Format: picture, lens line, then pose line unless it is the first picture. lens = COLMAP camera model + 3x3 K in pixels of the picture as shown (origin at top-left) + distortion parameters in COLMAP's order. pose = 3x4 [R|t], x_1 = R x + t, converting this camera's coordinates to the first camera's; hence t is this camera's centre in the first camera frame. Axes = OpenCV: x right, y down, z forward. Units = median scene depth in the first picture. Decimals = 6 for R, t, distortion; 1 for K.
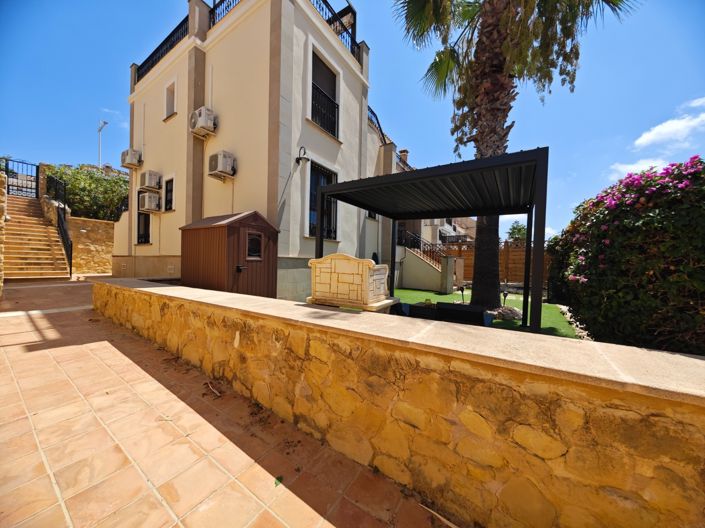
lens RADIAL K [[249.4, 0, 355.2], [0, 249.4, 265.2], [0, 0, 1]] dist [-0.000588, -0.000028]
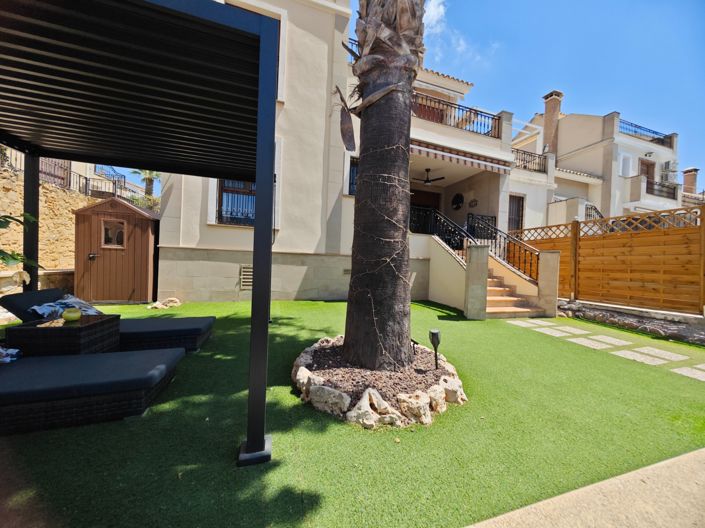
lens RADIAL K [[249.4, 0, 355.2], [0, 249.4, 265.2], [0, 0, 1]] dist [-0.000588, -0.000028]
pose [[0.774008, 0.017911, -0.632922, 0.774463], [-0.029684, 0.999527, -0.008015, 0.020853], [0.632480, 0.024991, 0.774174, 0.691526]]
